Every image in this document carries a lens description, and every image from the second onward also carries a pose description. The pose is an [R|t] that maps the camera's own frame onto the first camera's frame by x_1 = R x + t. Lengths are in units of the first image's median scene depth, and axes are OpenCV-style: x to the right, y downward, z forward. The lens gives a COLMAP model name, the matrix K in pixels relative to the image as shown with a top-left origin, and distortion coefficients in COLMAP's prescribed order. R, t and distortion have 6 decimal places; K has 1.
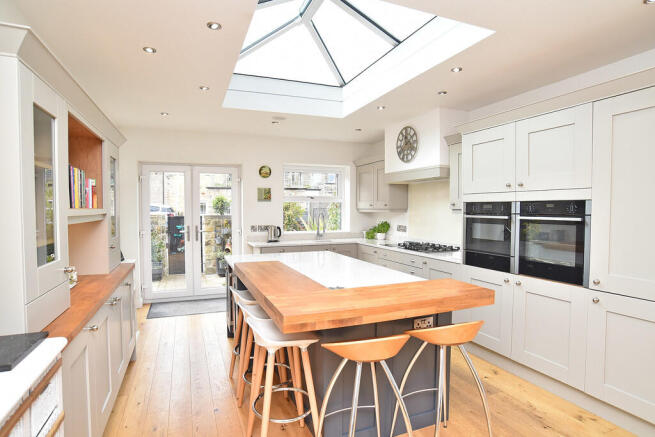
lens RADIAL K [[363.9, 0, 327.5], [0, 363.9, 218.5], [0, 0, 1]] dist [-0.043145, -0.000181]
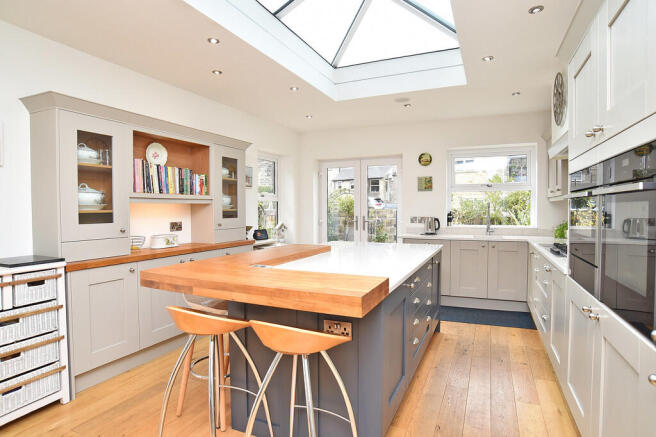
lens RADIAL K [[366.4, 0, 327.3], [0, 366.4, 213.2], [0, 0, 1]] dist [0.001490, 0.000405]
pose [[0.702674, 0.012453, -0.711403, 0.330681], [-0.020538, 0.999785, -0.002785, 0.018016], [0.711215, 0.016567, 0.702779, 0.163451]]
